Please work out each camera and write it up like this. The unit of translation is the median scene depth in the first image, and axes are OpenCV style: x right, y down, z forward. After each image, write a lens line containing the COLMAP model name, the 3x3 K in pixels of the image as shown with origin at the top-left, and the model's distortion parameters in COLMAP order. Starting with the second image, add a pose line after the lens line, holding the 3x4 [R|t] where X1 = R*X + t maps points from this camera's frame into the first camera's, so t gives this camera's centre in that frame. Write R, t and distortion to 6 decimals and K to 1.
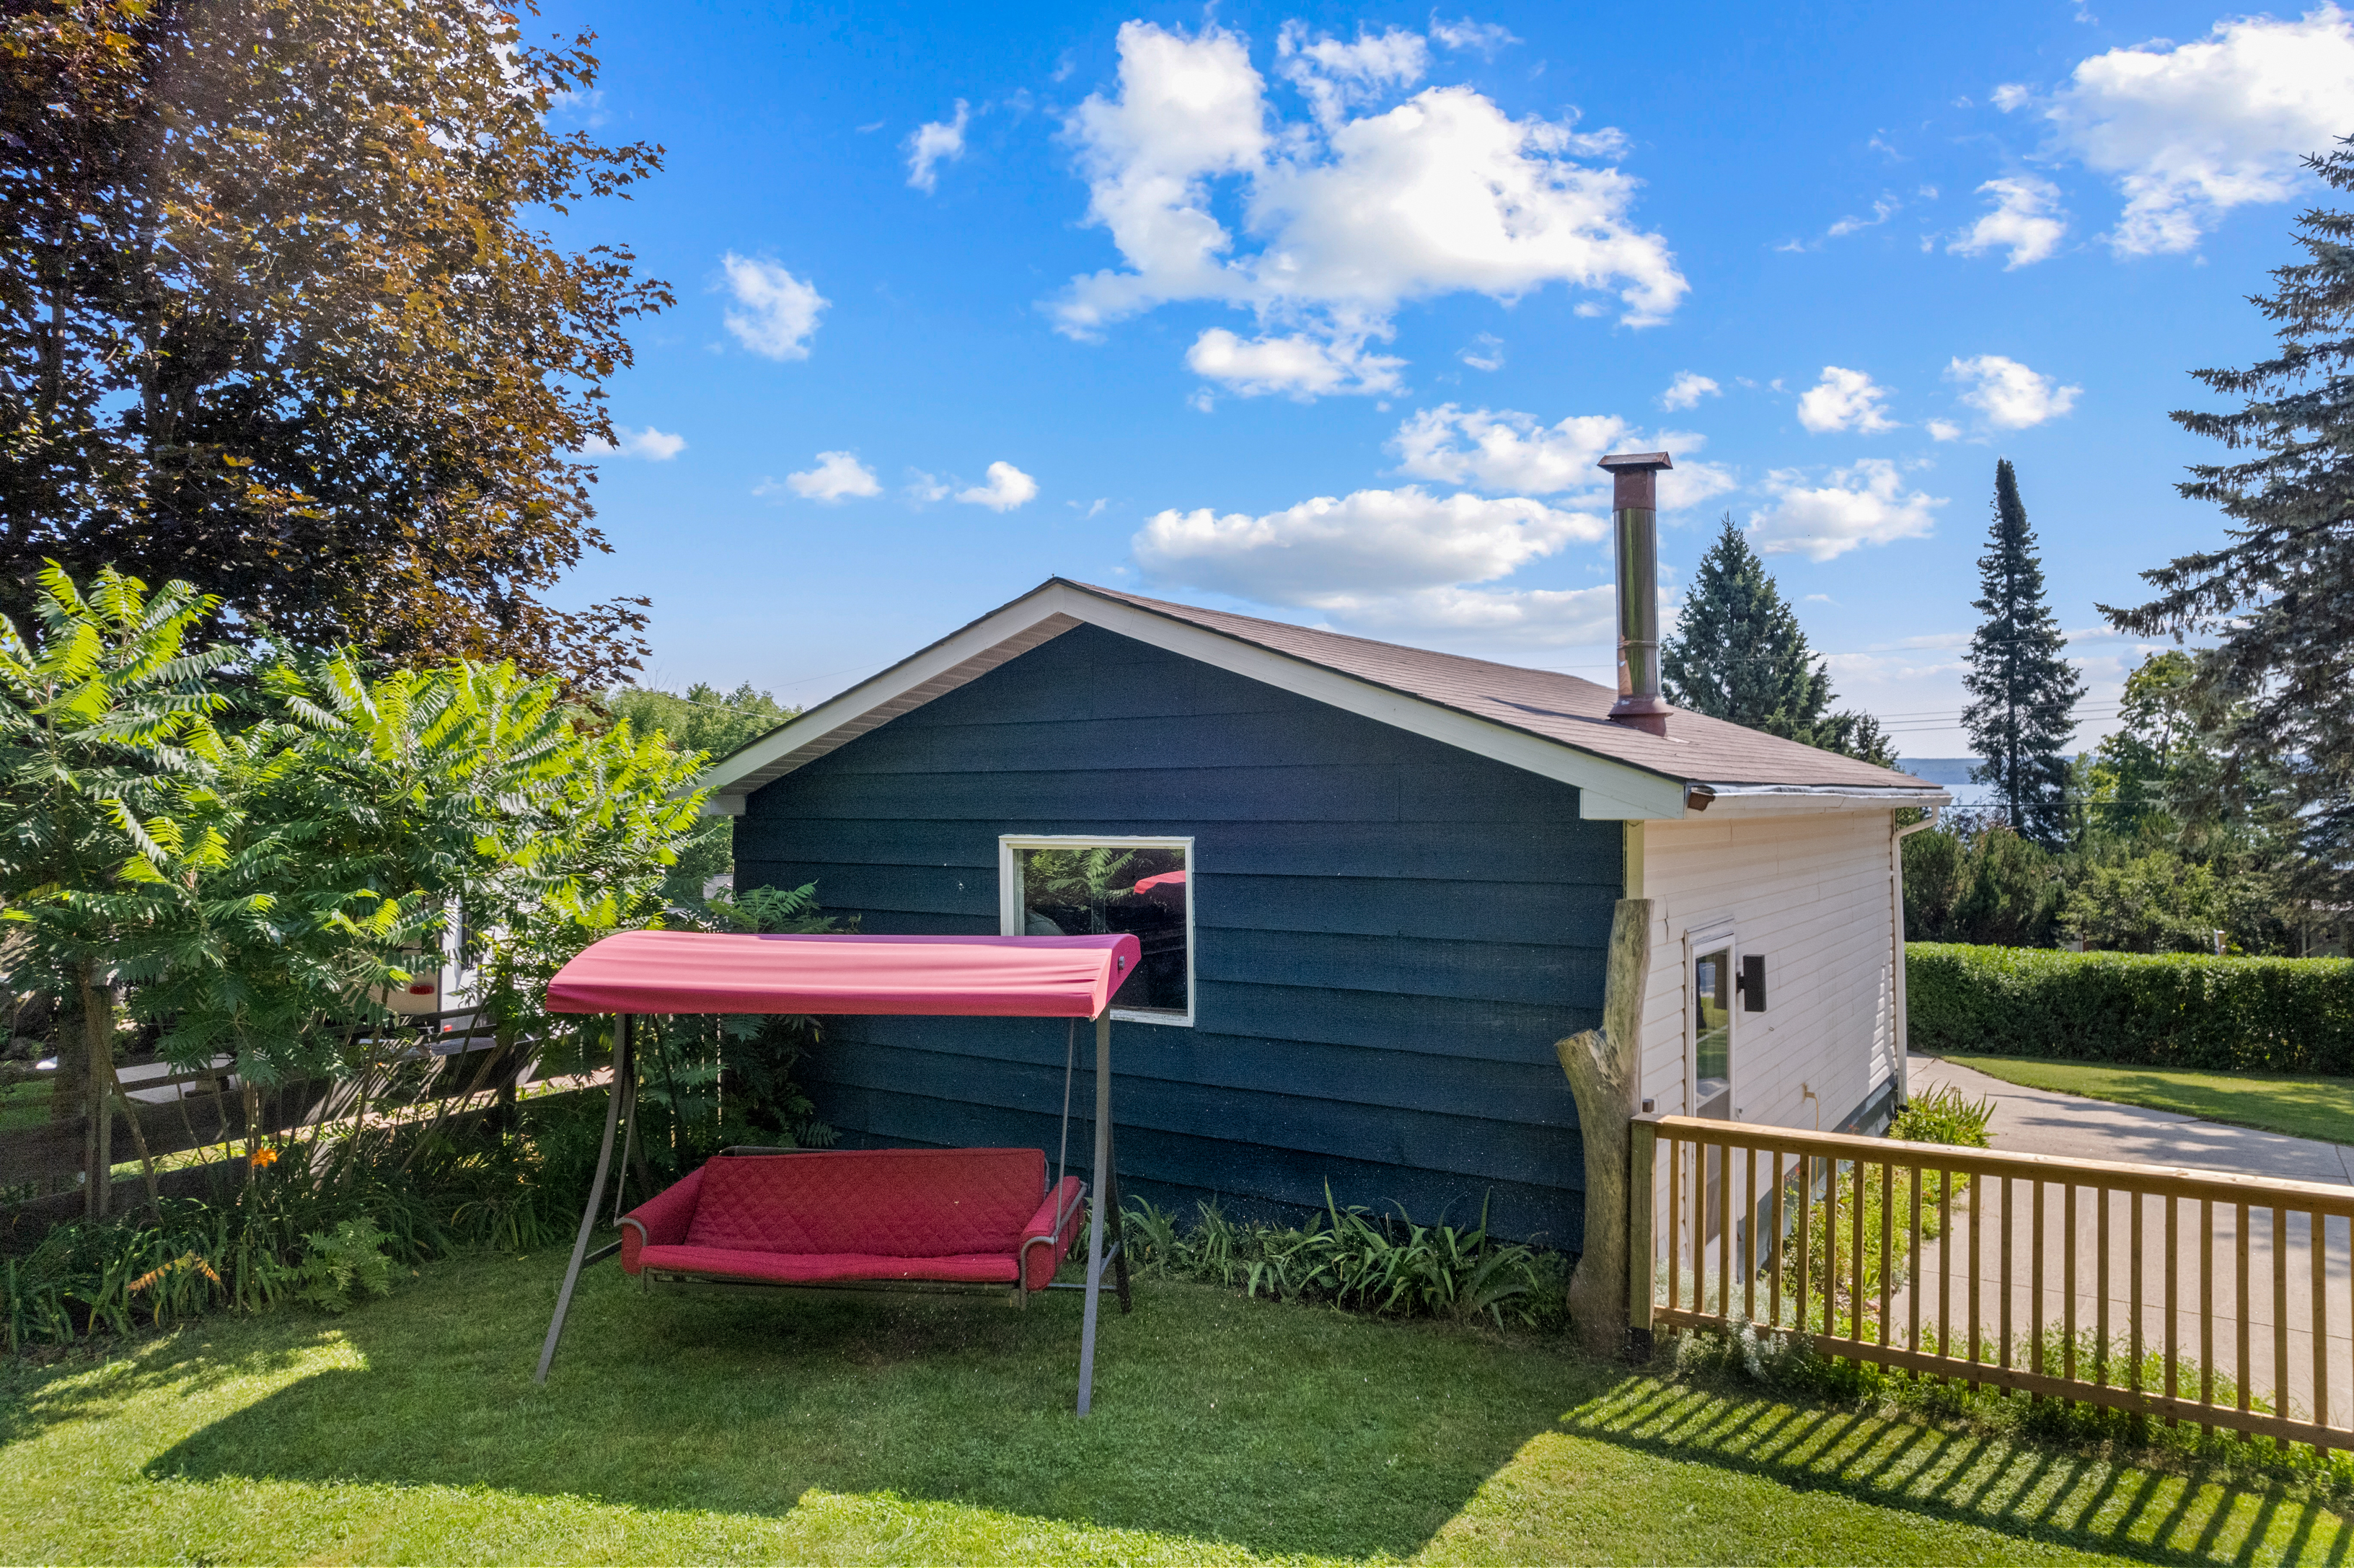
lens RADIAL K [[1501.2, 0, 1177.0], [0, 1501.2, 784.0], [0, 0, 1]] dist [-0.073891, 0.066986]
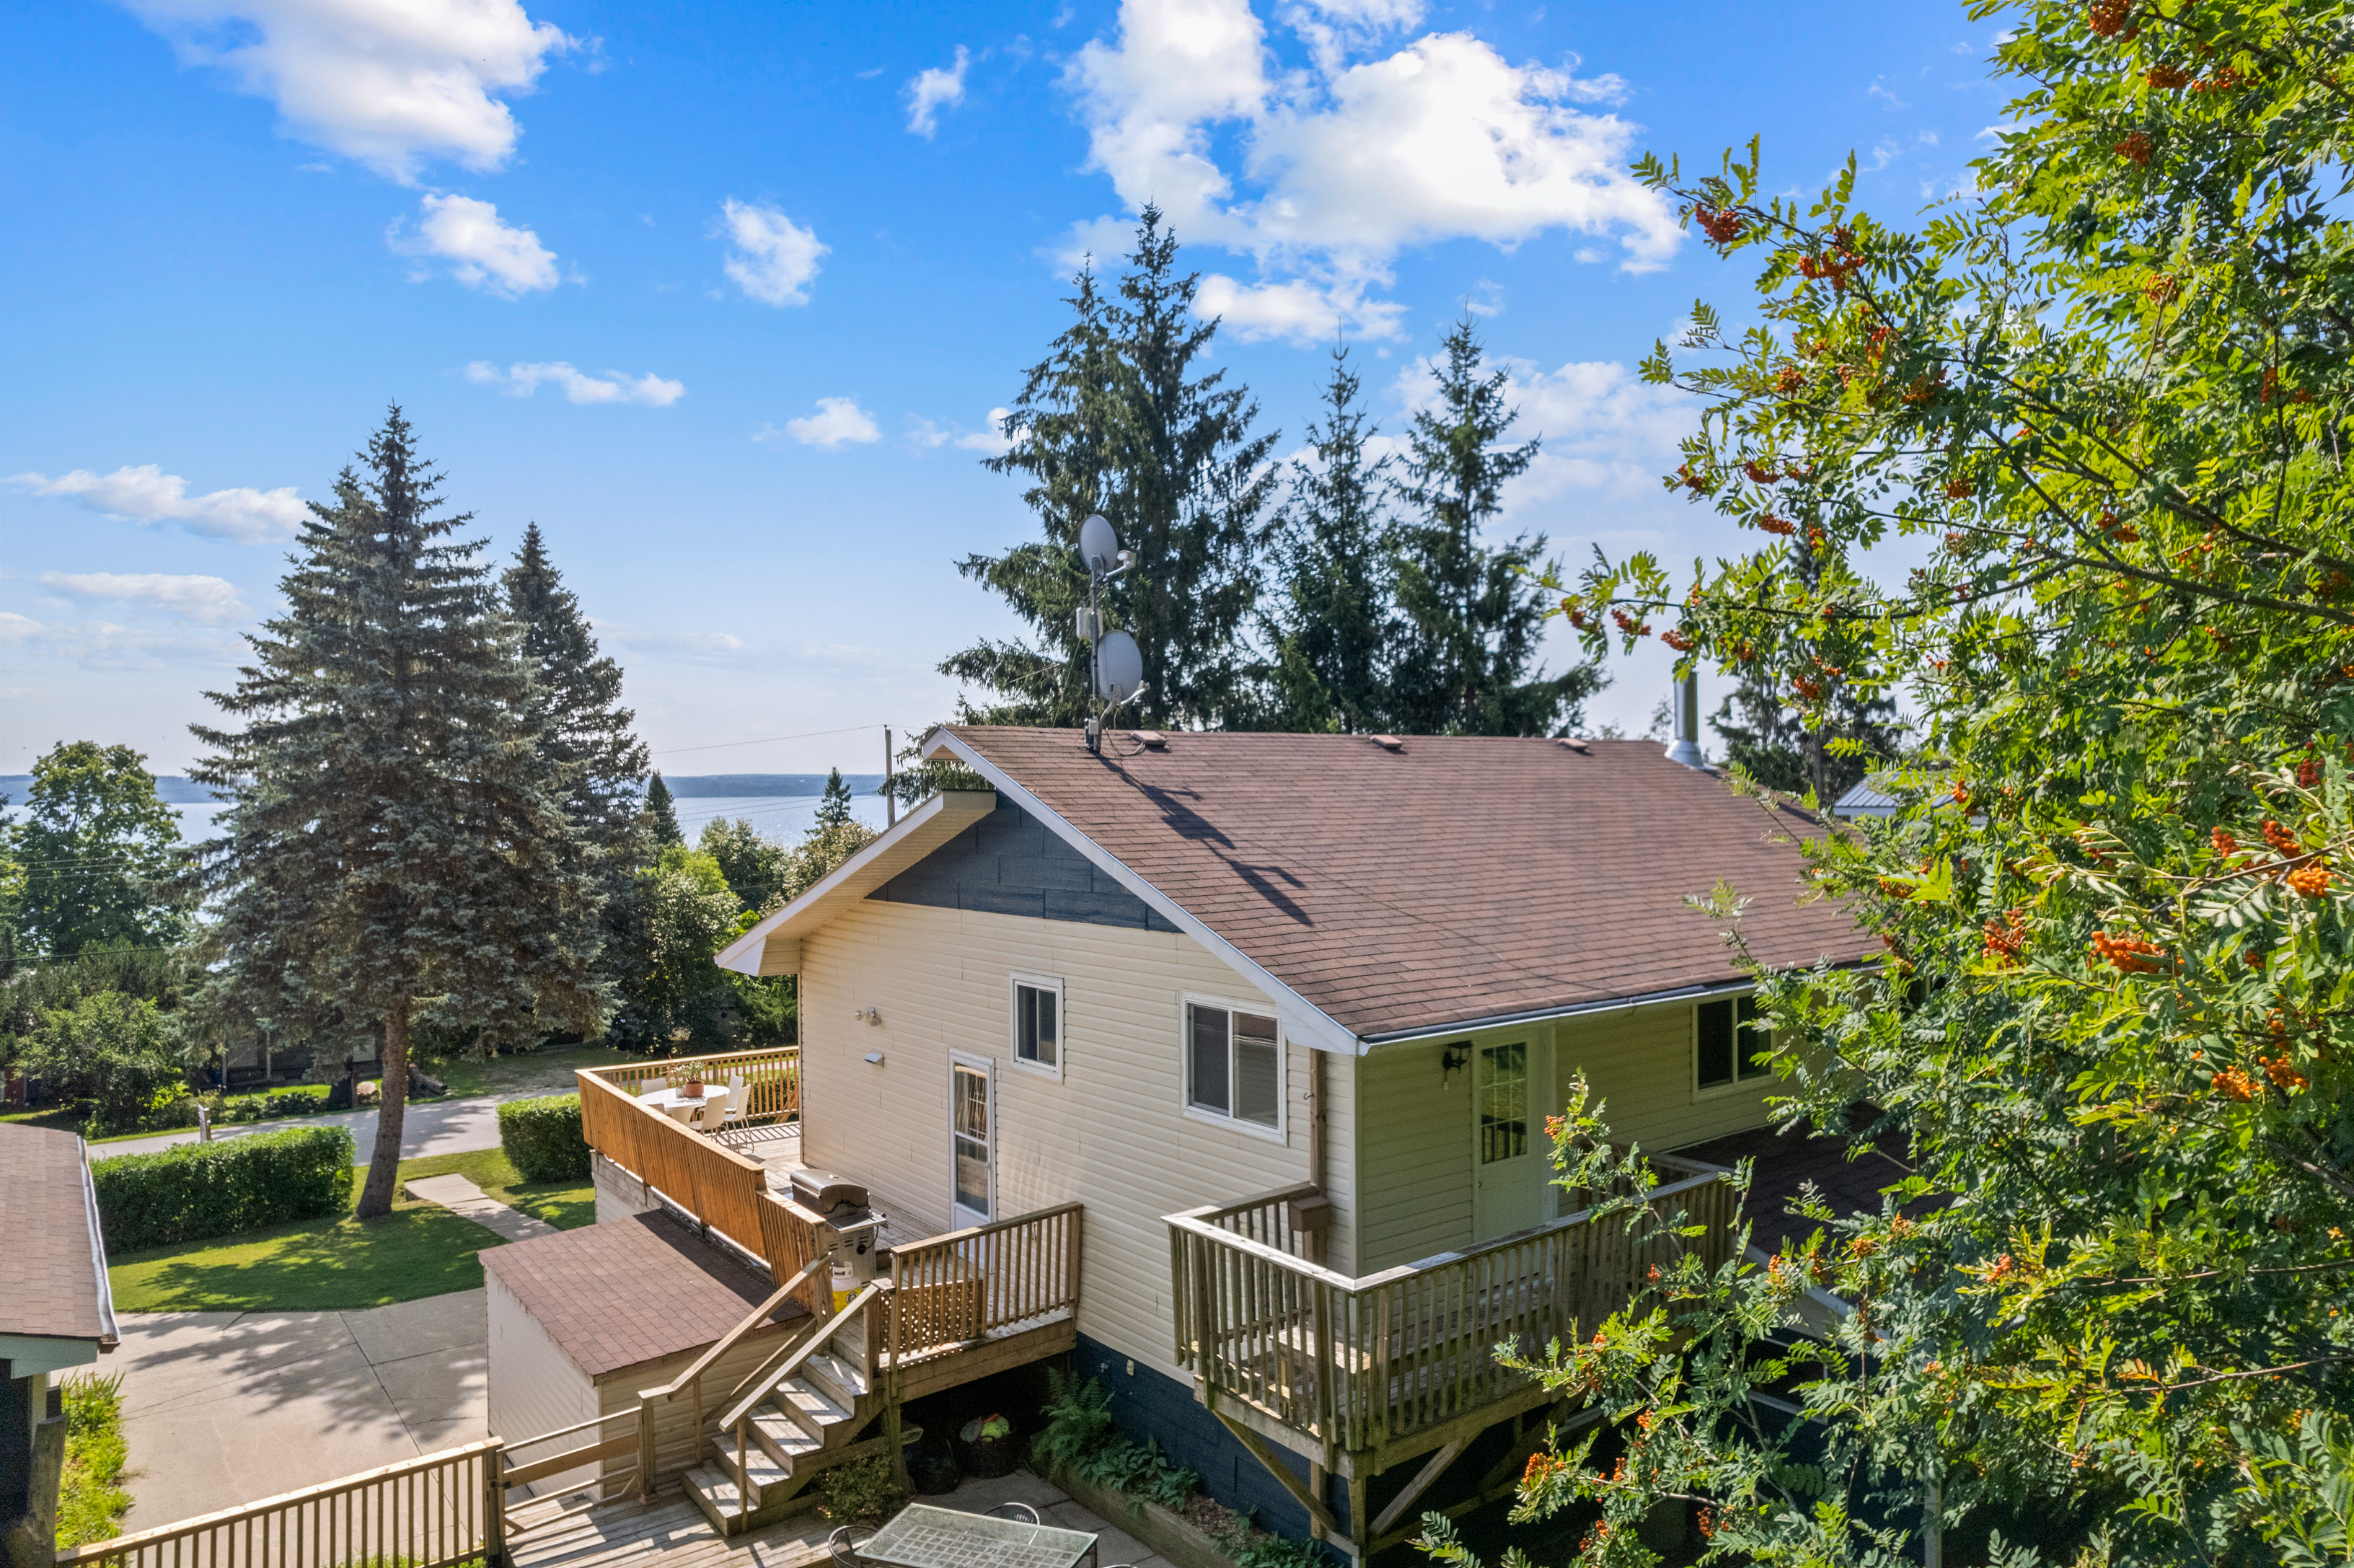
lens RADIAL K [[1493.3, 0, 1185.7], [0, 1493.3, 766.1], [0, 0, 1]] dist [-0.045507, 0.000954]
pose [[0.301800, 0.024502, 0.953056, -0.264303], [0.003709, 0.999632, -0.026873, -0.184511], [-0.953364, 0.011645, 0.301598, -0.192982]]
